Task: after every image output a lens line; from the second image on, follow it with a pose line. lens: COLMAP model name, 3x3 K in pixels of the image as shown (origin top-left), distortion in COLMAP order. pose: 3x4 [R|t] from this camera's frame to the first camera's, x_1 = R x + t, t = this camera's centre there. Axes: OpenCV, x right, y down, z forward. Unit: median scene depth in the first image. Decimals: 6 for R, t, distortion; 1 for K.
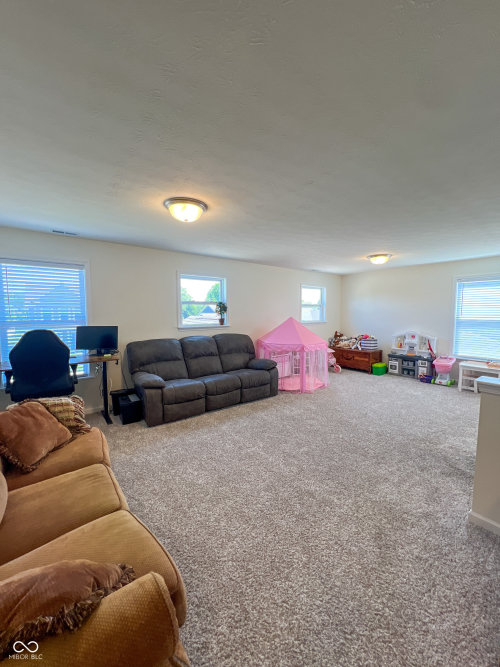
lens RADIAL K [[263.9, 0, 250.0], [0, 263.9, 333.5], [0, 0, 1]] dist [-0.000152, 0.000022]
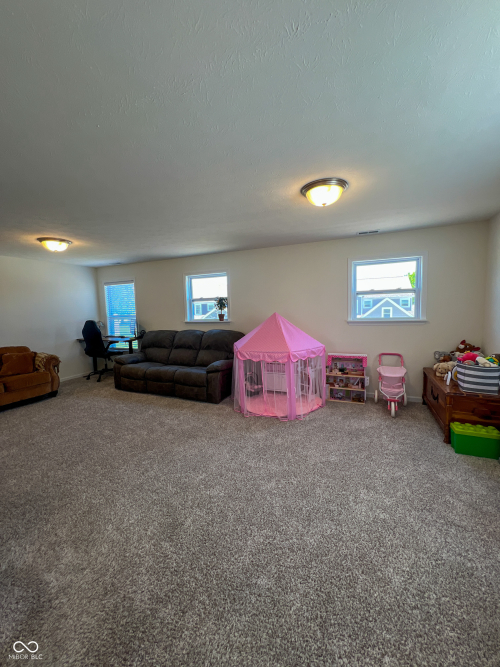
lens RADIAL K [[263.9, 0, 250.0], [0, 263.9, 333.5], [0, 0, 1]] dist [-0.000152, 0.000022]
pose [[0.486735, 0.071884, -0.870587, 0.826622], [-0.047761, 0.997308, 0.055645, -0.045396], [0.872243, 0.014496, 0.488858, 0.623352]]
